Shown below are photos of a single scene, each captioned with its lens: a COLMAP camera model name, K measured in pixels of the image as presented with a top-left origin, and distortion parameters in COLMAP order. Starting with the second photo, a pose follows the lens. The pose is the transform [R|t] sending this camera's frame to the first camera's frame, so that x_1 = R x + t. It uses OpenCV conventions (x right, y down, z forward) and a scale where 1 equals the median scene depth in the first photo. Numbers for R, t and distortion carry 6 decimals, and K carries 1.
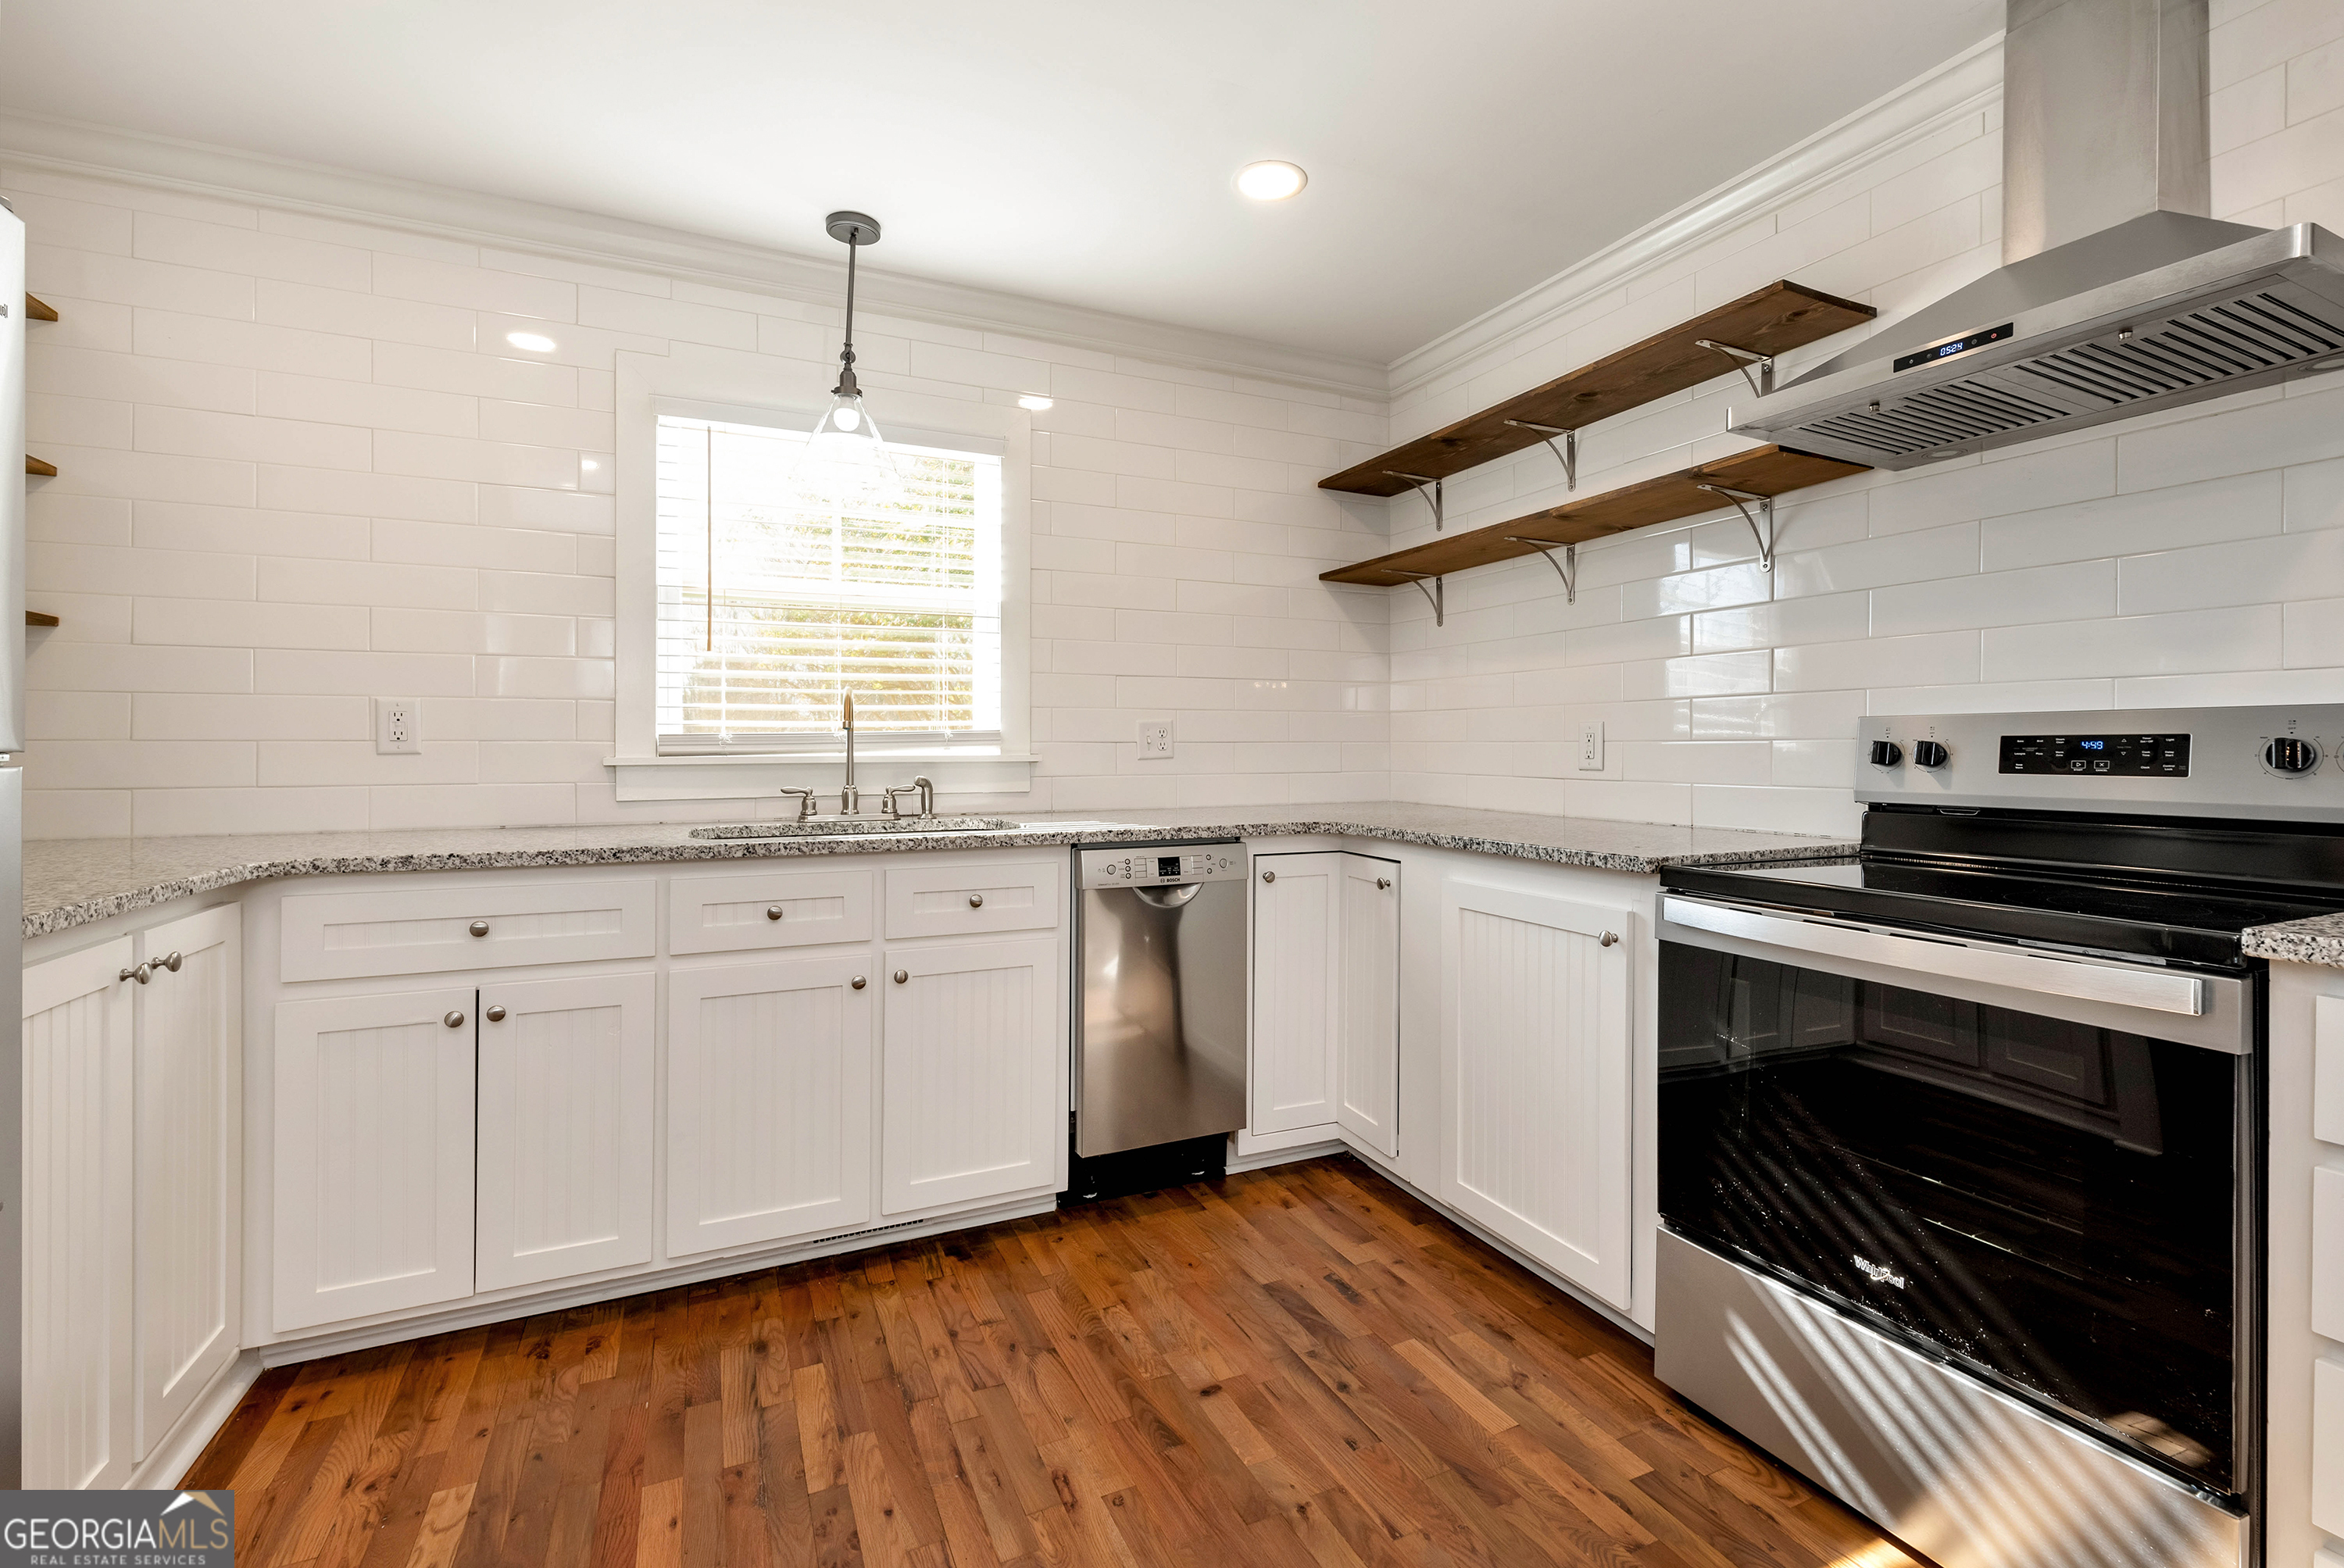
lens RADIAL K [[1022.7, 0, 1169.5], [0, 1022.7, 754.3], [0, 0, 1]] dist [0.002301, 0.000004]
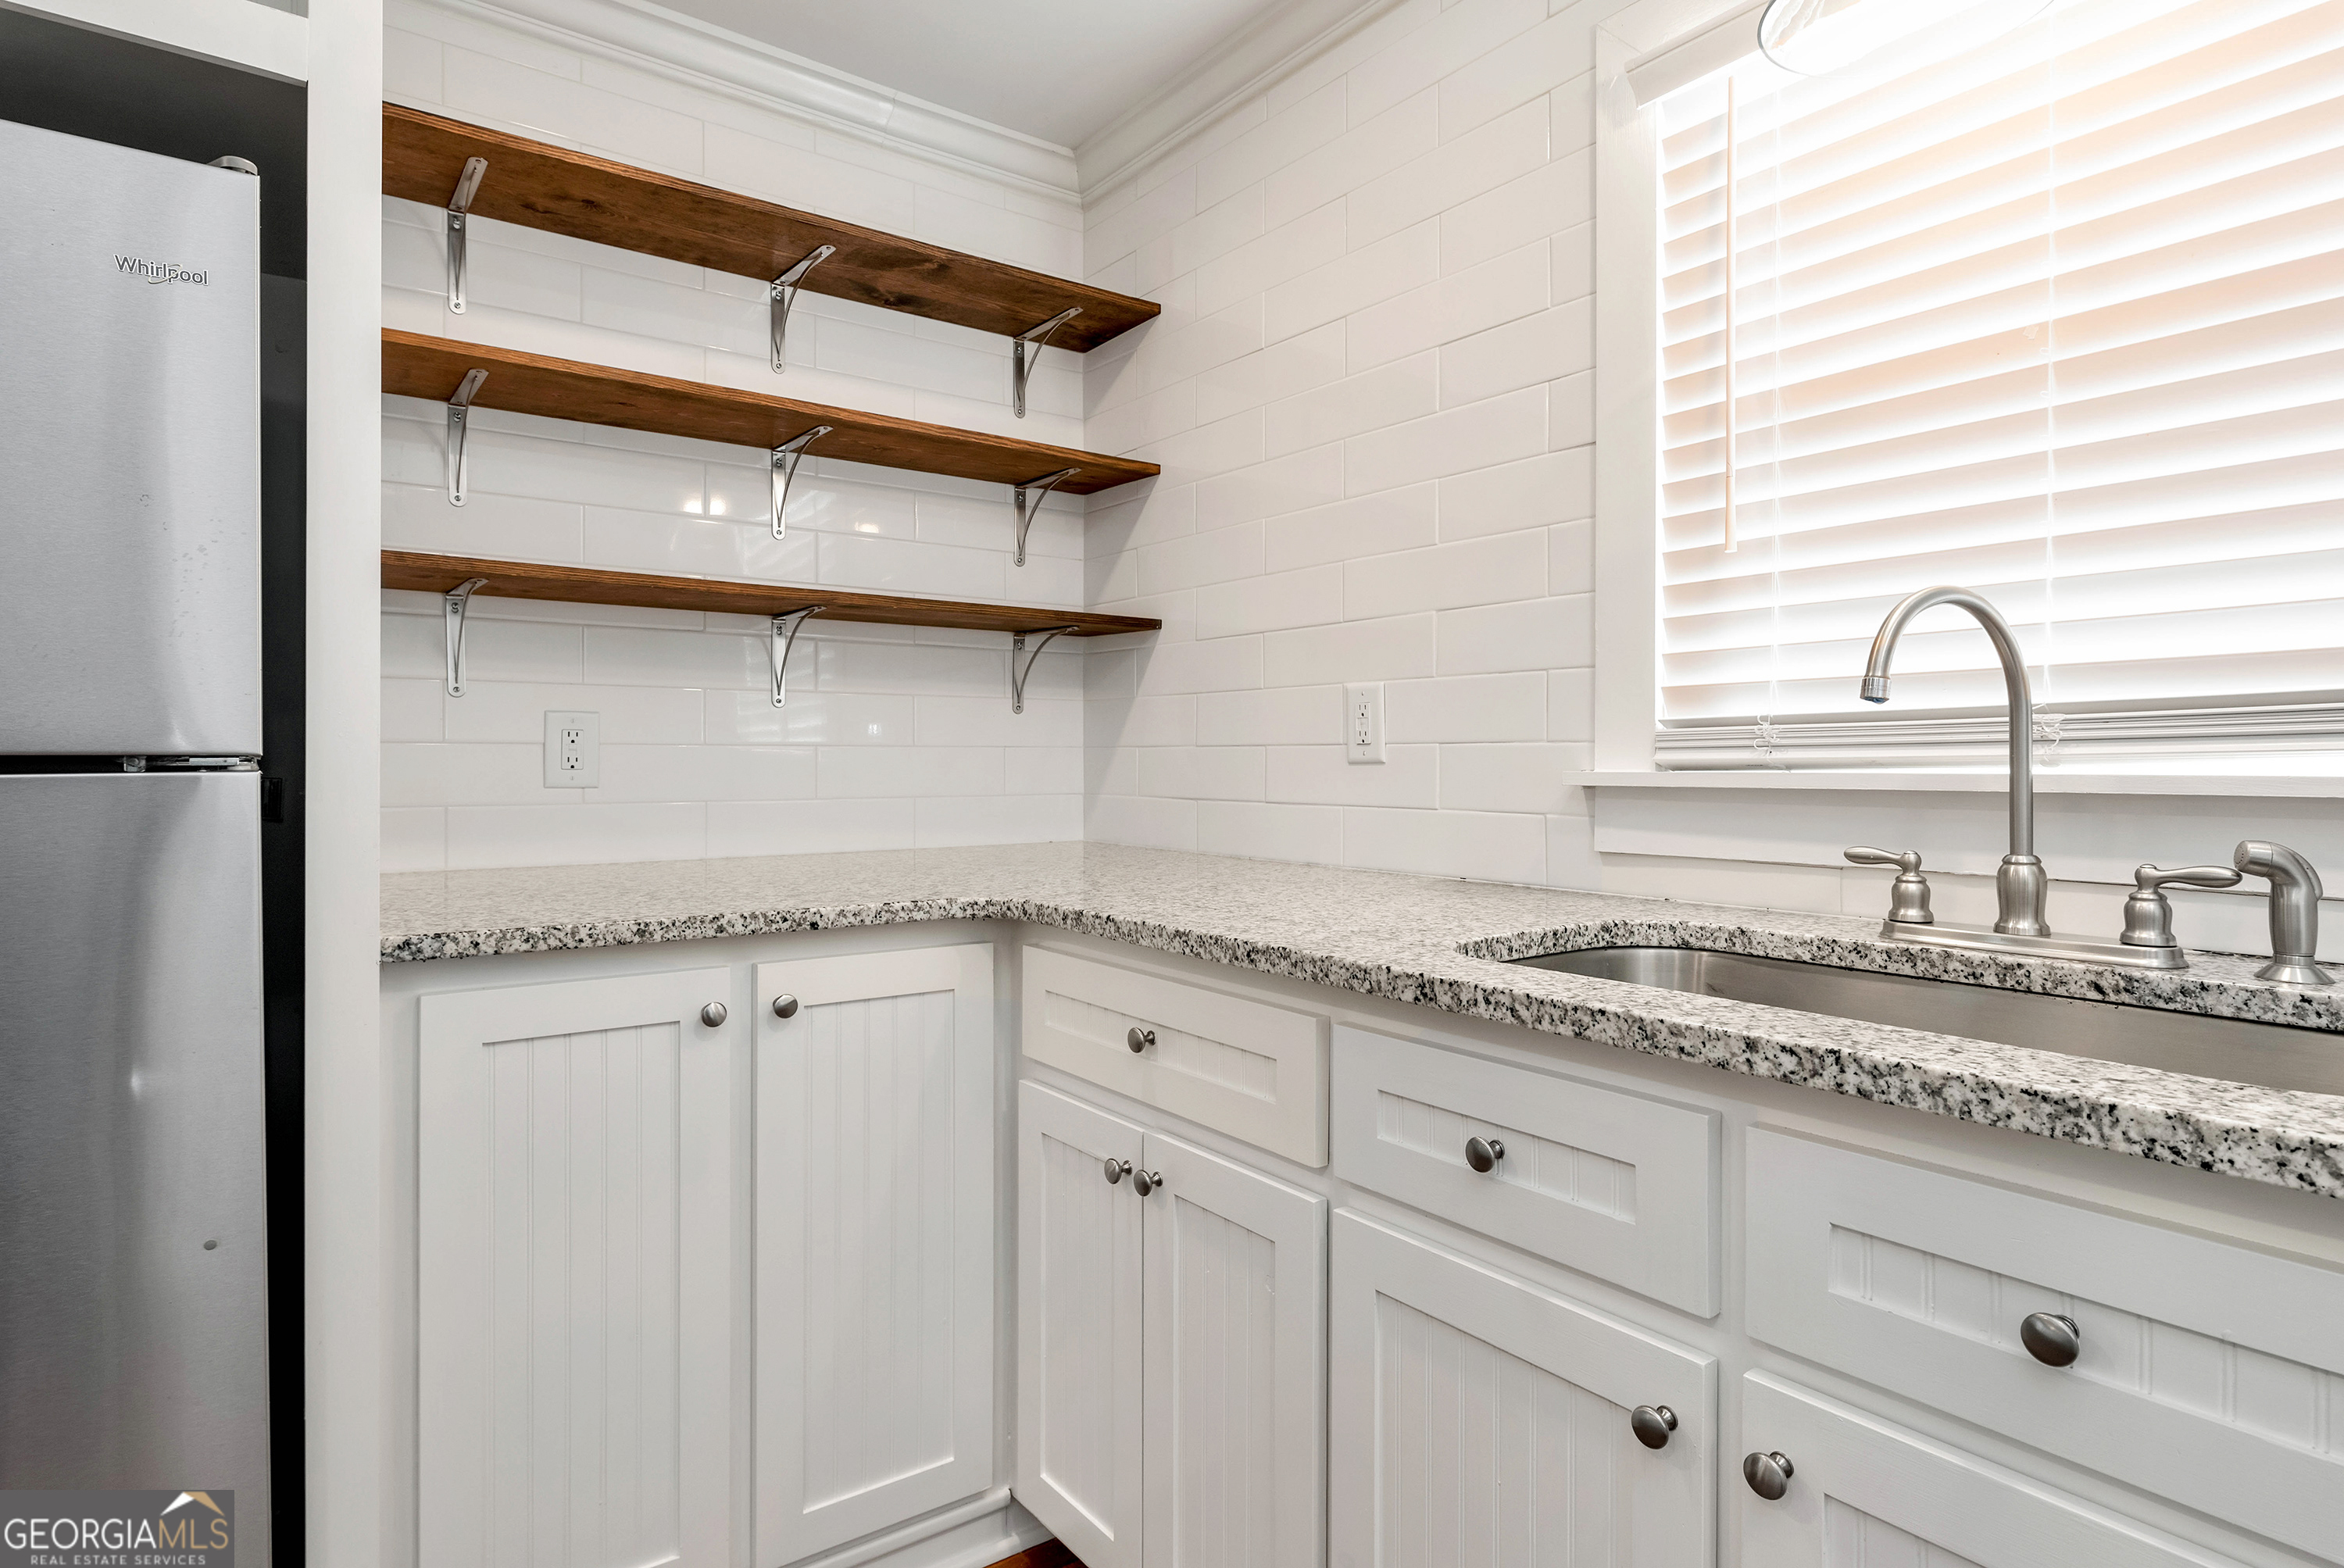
lens RADIAL K [[1265.3, 0, 1179.7], [0, 1265.3, 757.6], [0, 0, 1]] dist [0.003277, -0.000310]
pose [[0.216040, 0.001301, -0.976384, 0.081865], [-0.007039, 0.999975, -0.000225, -0.003131], [0.976359, 0.006922, 0.216044, 0.748822]]
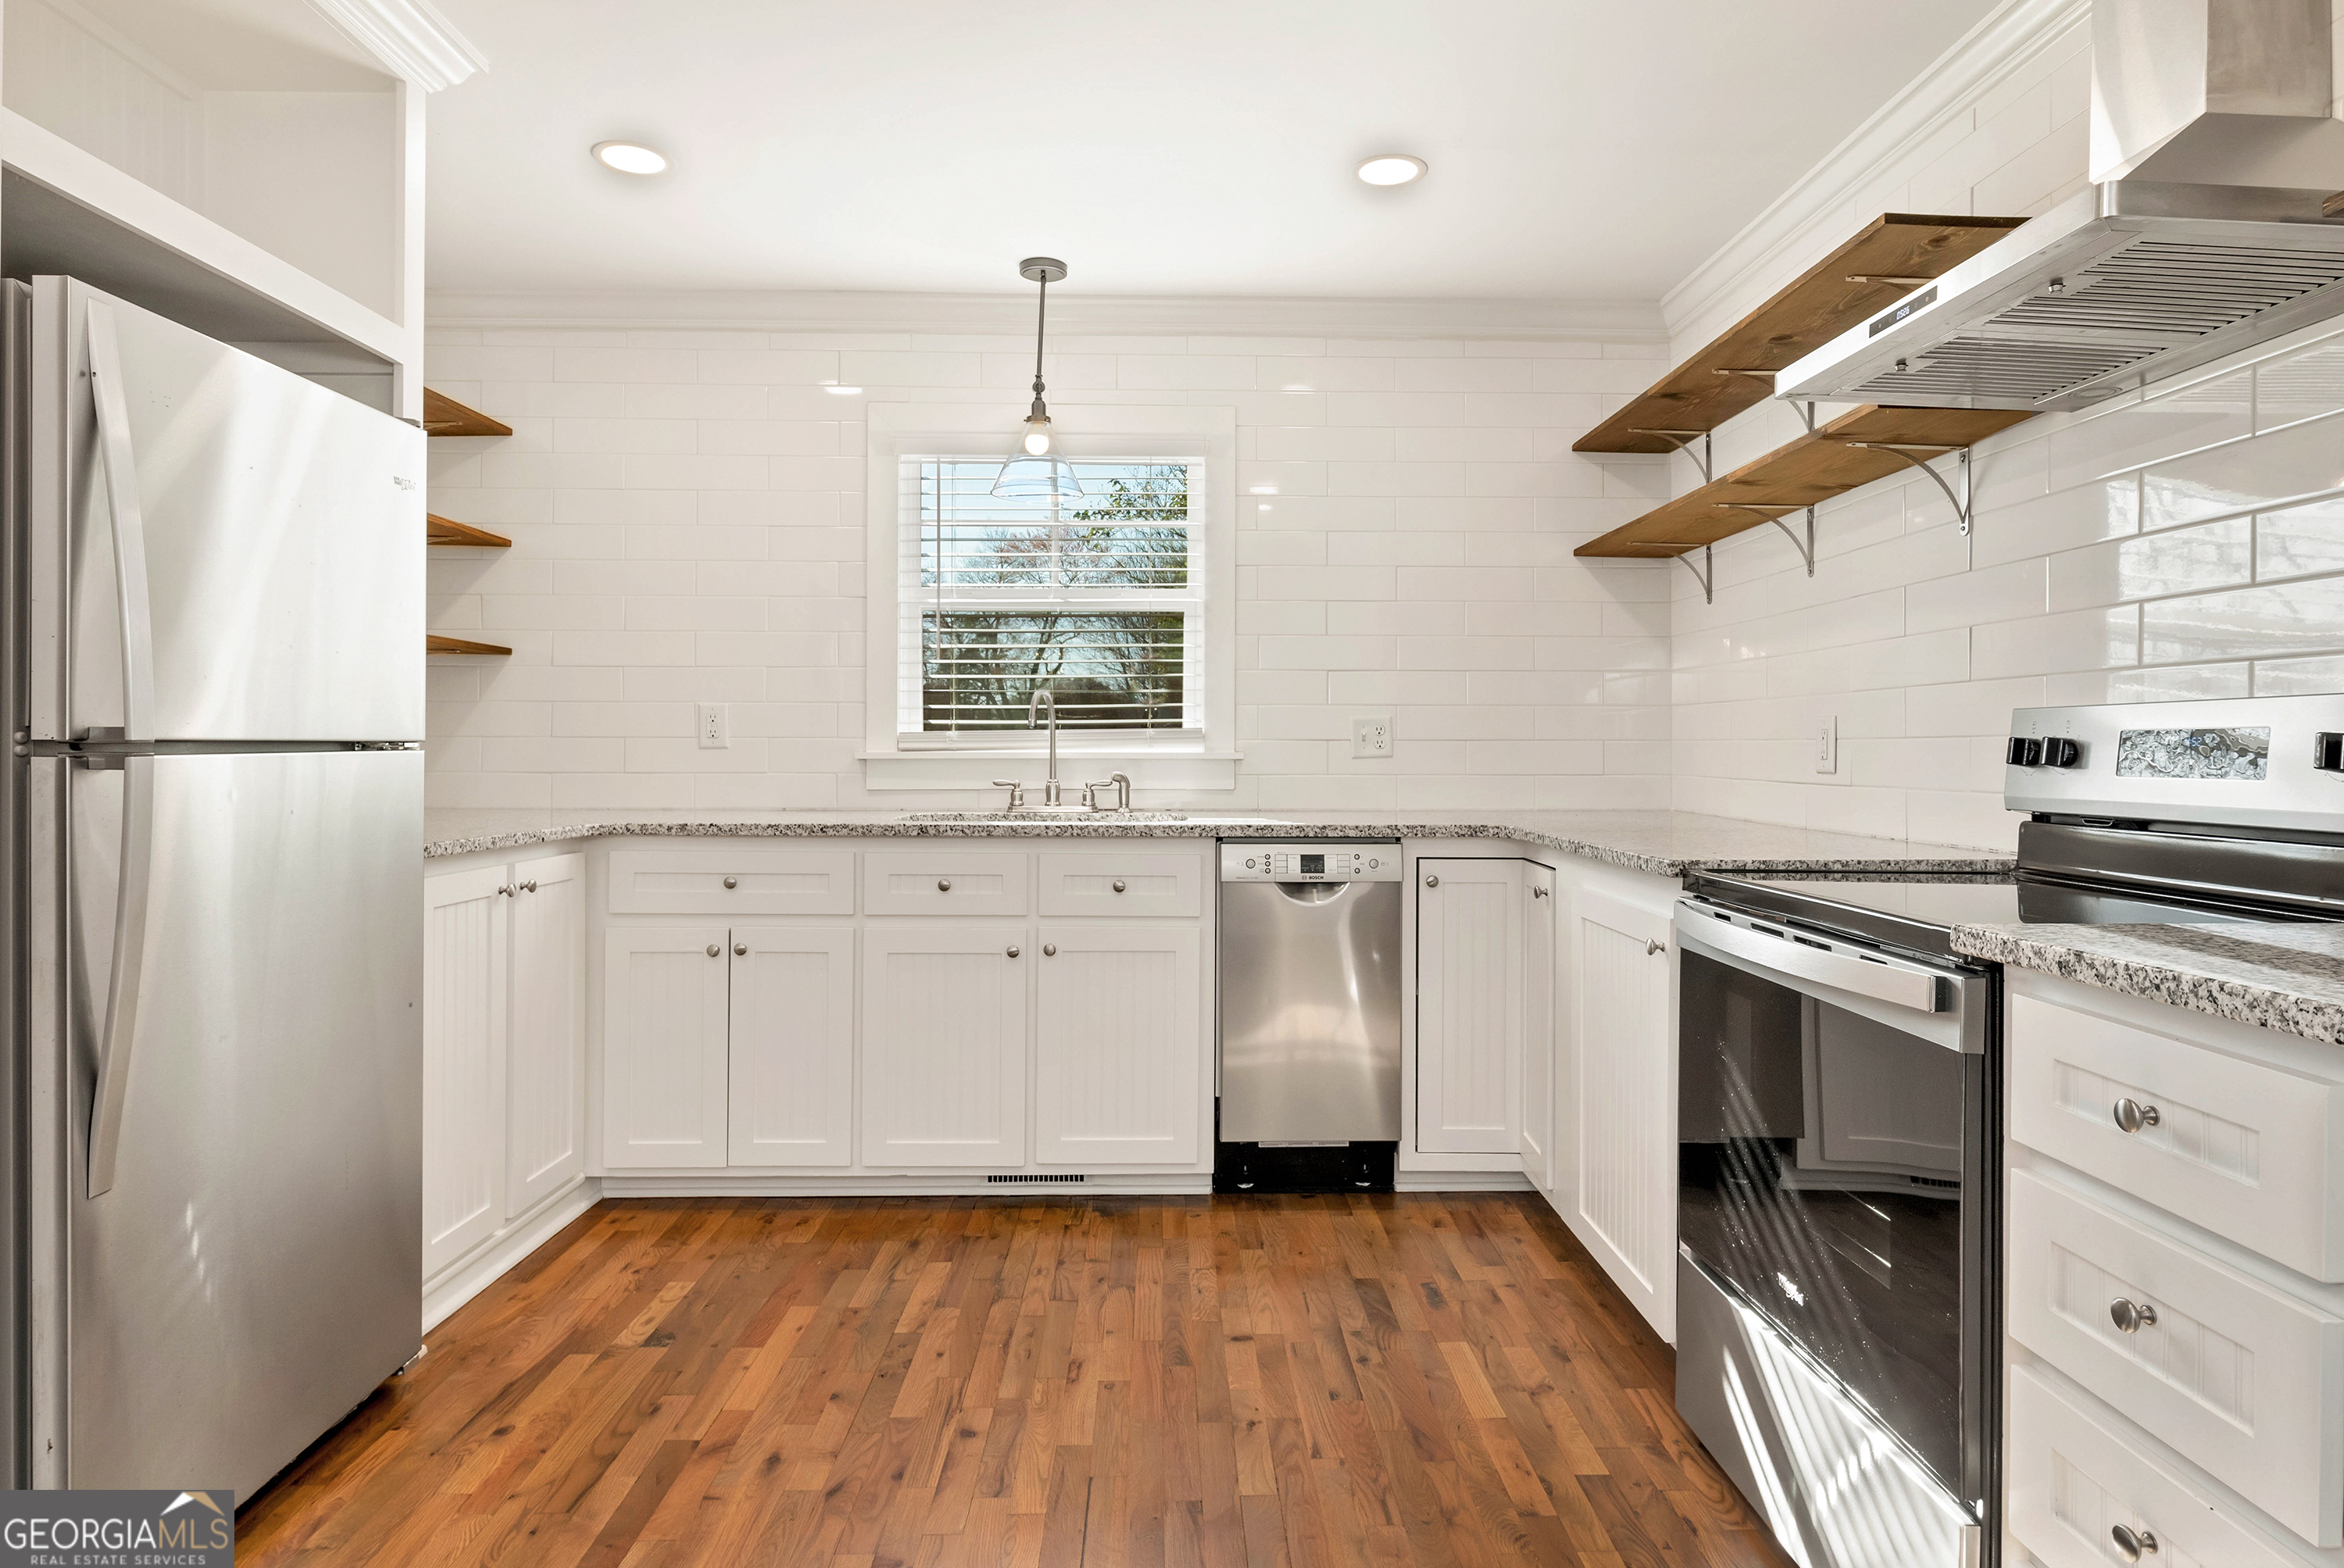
lens RADIAL K [[1265.3, 0, 1179.7], [0, 1265.3, 757.6], [0, 0, 1]] dist [0.003277, -0.000310]
pose [[0.917604, 0.006642, -0.397439, 0.419500], [-0.006810, 0.999976, 0.000988, 0.006546], [0.397436, 0.001800, 0.917628, -0.209614]]
